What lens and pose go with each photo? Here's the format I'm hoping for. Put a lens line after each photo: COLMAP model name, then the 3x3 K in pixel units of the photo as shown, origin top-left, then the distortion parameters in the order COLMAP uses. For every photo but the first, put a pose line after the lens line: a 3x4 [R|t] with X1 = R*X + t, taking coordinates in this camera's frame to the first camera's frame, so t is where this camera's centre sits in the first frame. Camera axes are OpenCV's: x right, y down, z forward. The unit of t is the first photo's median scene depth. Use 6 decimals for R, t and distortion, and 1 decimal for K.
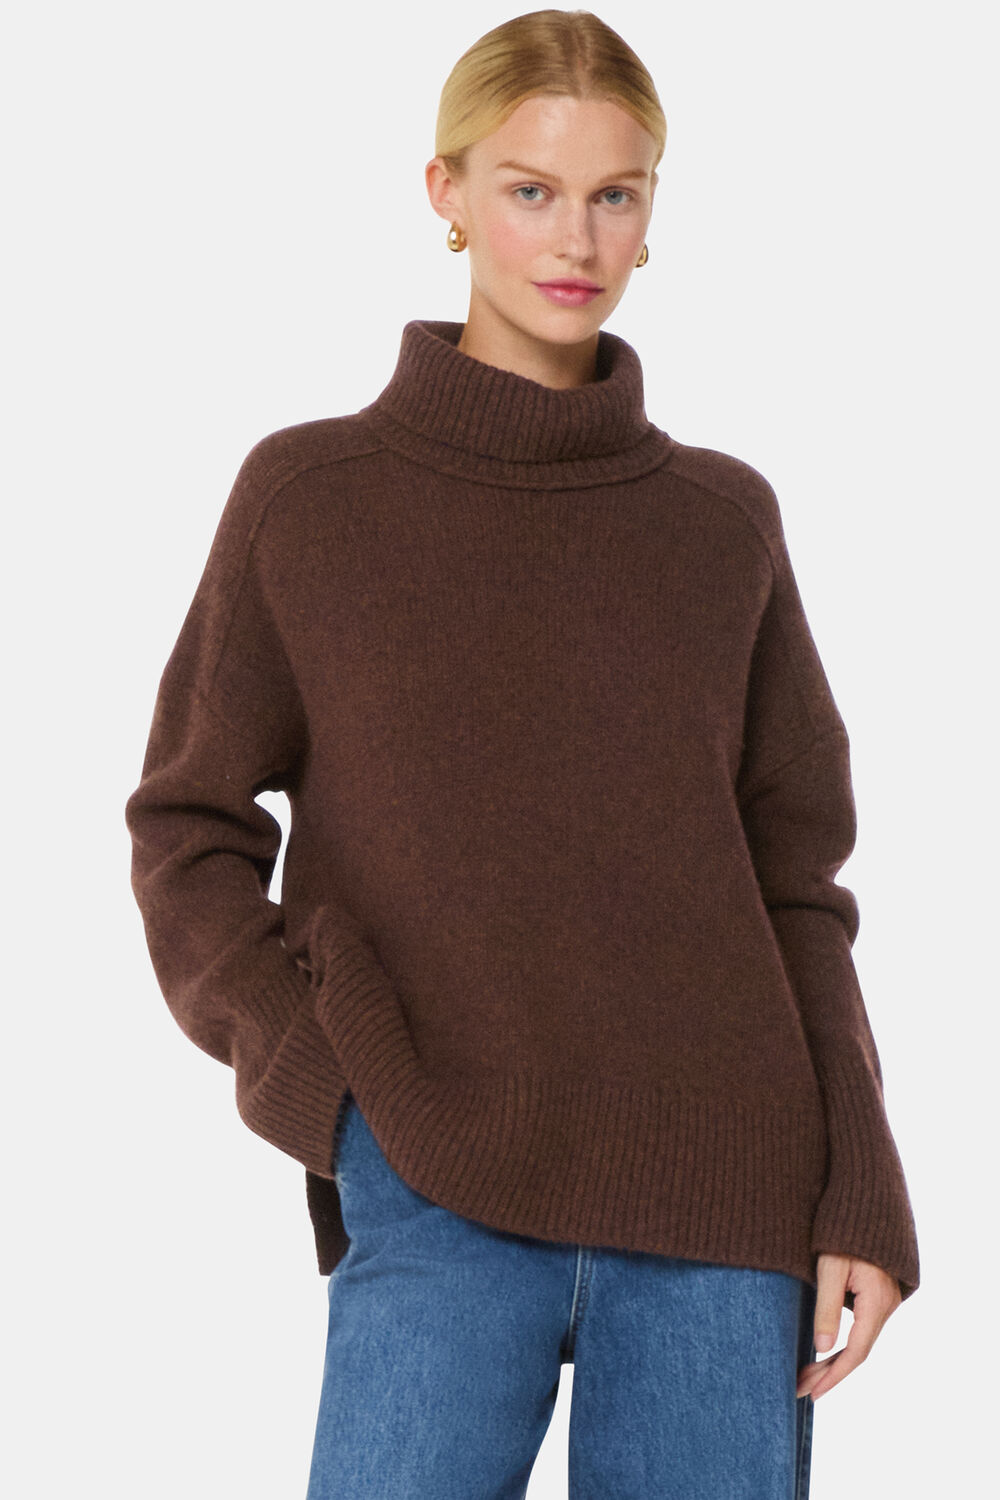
lens RADIAL K [[2159.2, 0, 500.0], [0, 2159.2, 750.0], [0, 0, 1]] dist [-0.015432, 0.007726]
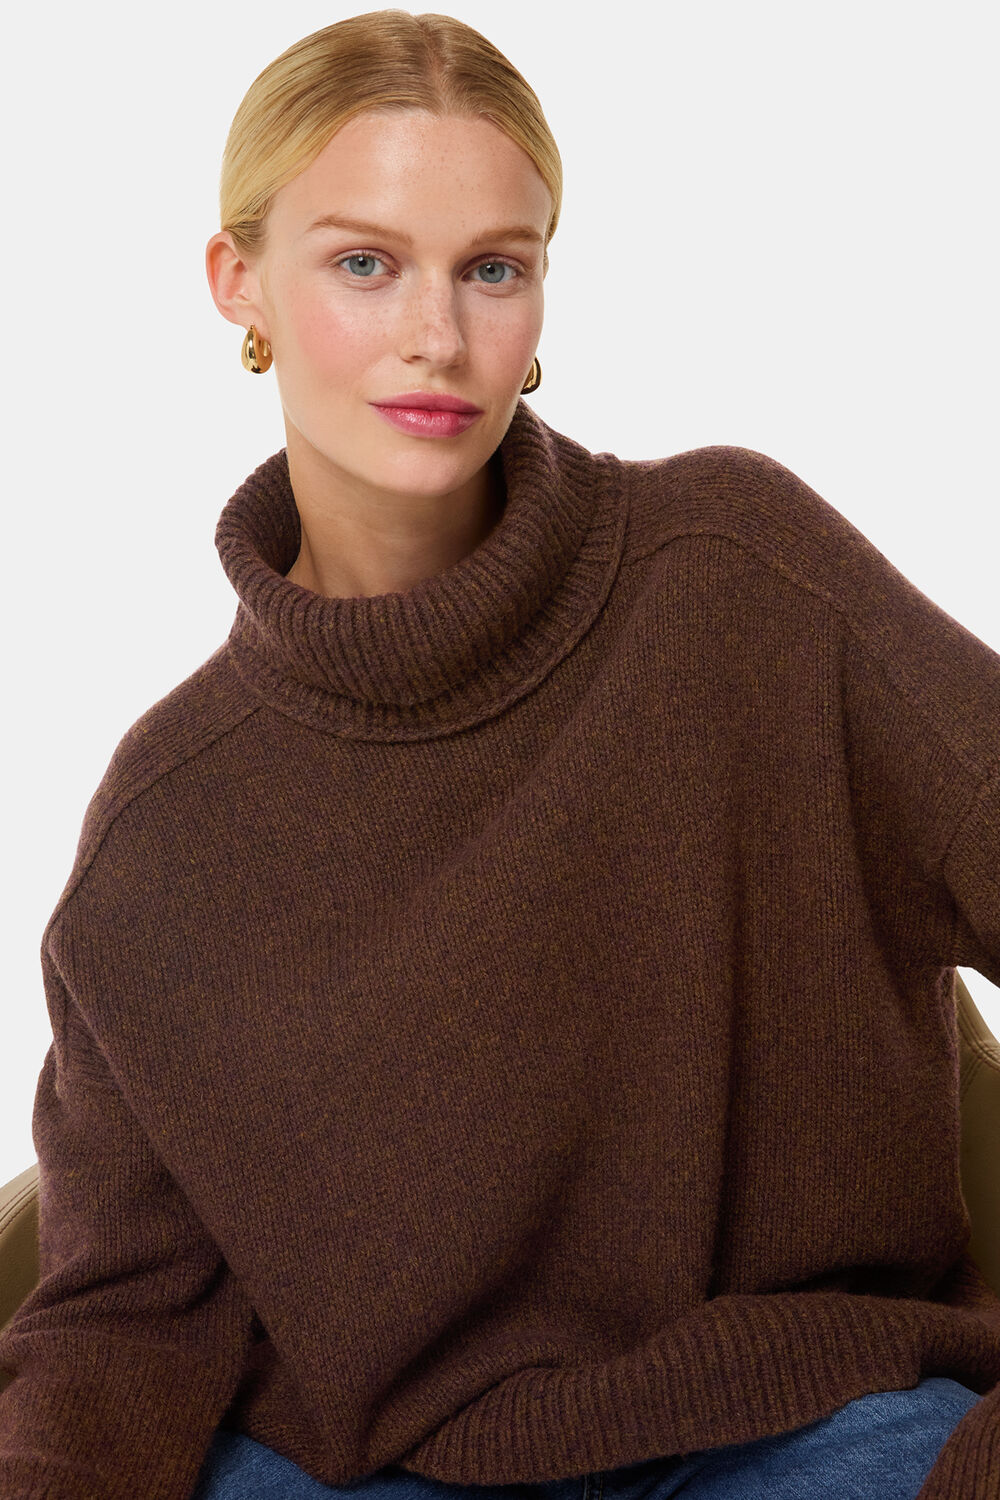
lens RADIAL K [[1943.8, 0, 500.0], [0, 1943.8, 750.0], [0, 0, 1]] dist [-0.025368, -0.058335]
pose [[0.996775, -0.019388, 0.077875, 0.006768], [0.027655, 0.993925, -0.106525, -0.050747], [-0.075337, 0.108335, 0.991256, 0.435508]]
